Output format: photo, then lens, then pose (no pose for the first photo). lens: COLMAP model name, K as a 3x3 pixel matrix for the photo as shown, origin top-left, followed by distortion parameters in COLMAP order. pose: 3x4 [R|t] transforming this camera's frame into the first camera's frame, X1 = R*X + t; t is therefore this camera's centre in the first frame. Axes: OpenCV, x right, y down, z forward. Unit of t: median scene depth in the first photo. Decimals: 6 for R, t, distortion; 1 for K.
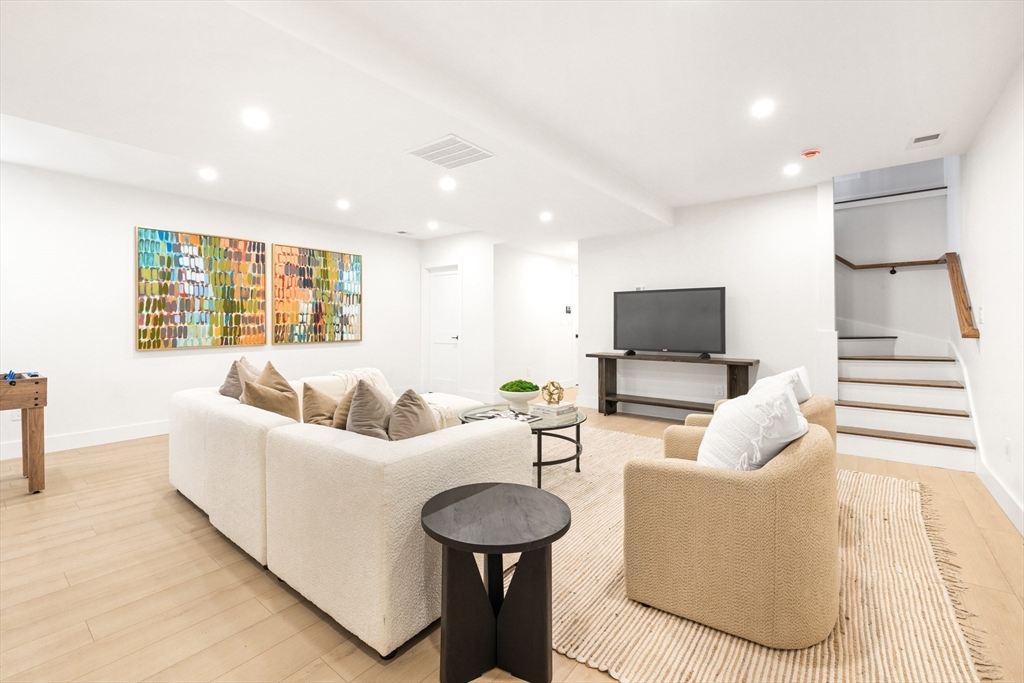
lens RADIAL K [[434.8, 0, 512.0], [0, 434.8, 341.5], [0, 0, 1]] dist [-0.001914, -0.000393]
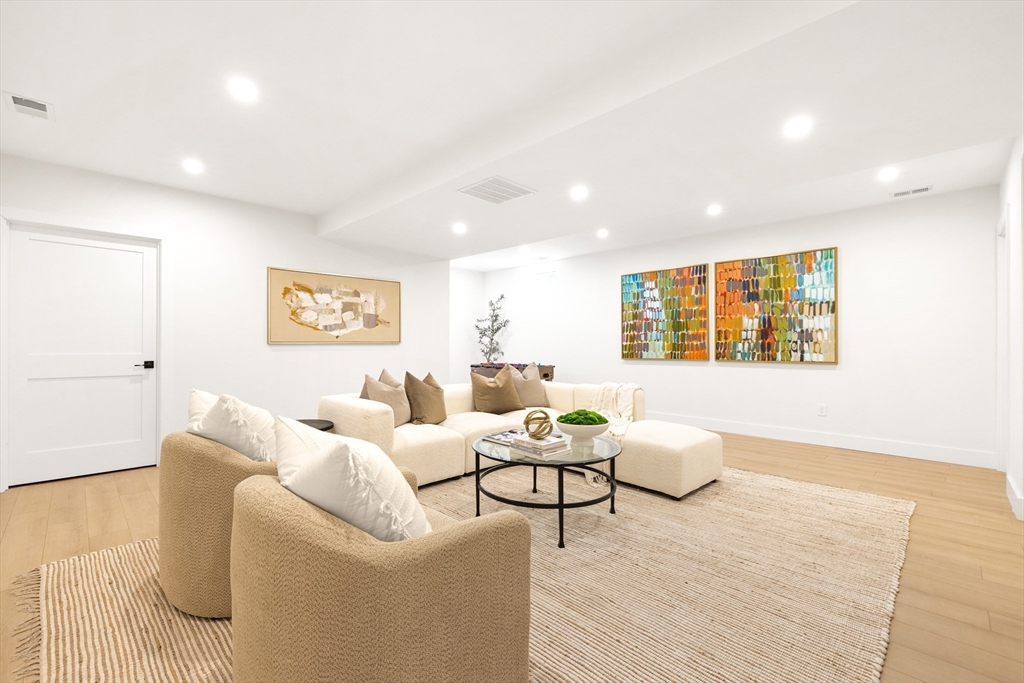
lens RADIAL K [[434.8, 0, 512.0], [0, 434.8, 341.5], [0, 0, 1]] dist [-0.001914, -0.000393]
pose [[-0.100950, 0.003755, -0.994884, 0.516914], [-0.035417, 0.999345, 0.007365, -0.029458], [0.994261, 0.035979, -0.100751, 0.620624]]
